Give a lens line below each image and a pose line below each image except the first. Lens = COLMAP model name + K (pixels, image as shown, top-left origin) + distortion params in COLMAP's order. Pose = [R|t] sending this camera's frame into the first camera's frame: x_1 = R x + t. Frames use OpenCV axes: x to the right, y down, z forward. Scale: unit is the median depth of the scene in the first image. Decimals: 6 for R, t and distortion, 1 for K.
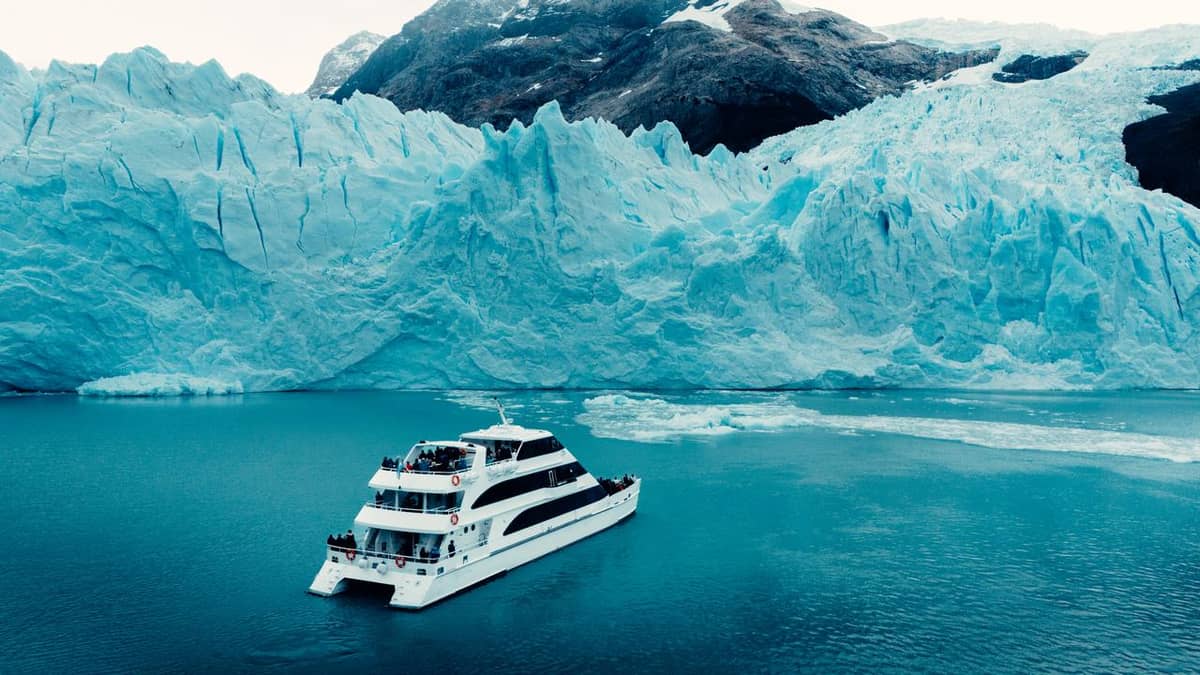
lens RADIAL K [[852.5, 0, 609.5], [0, 852.5, 344.0], [0, 0, 1]] dist [0.091599, -0.092914]
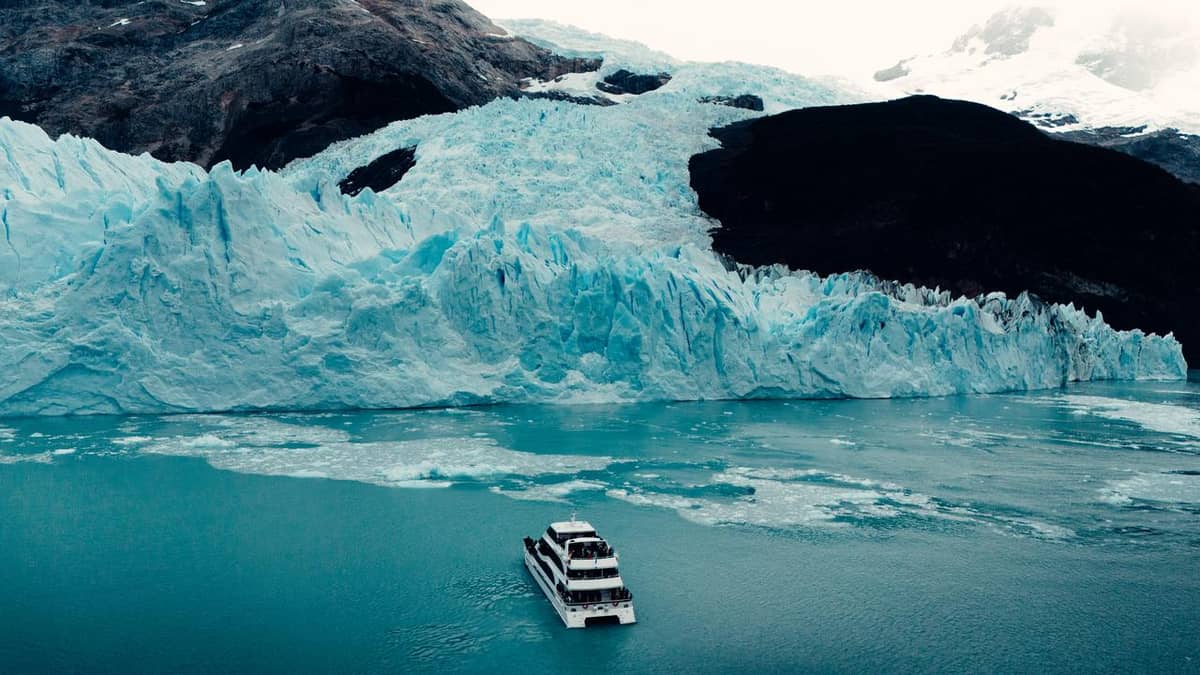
lens RADIAL K [[852.5, 0, 609.5], [0, 852.5, 344.0], [0, 0, 1]] dist [0.091599, -0.092914]
pose [[0.905234, 0.017019, 0.424572, -0.084093], [-0.029966, 0.999267, 0.023836, -0.075991], [-0.423855, -0.034300, 0.905080, -0.256384]]
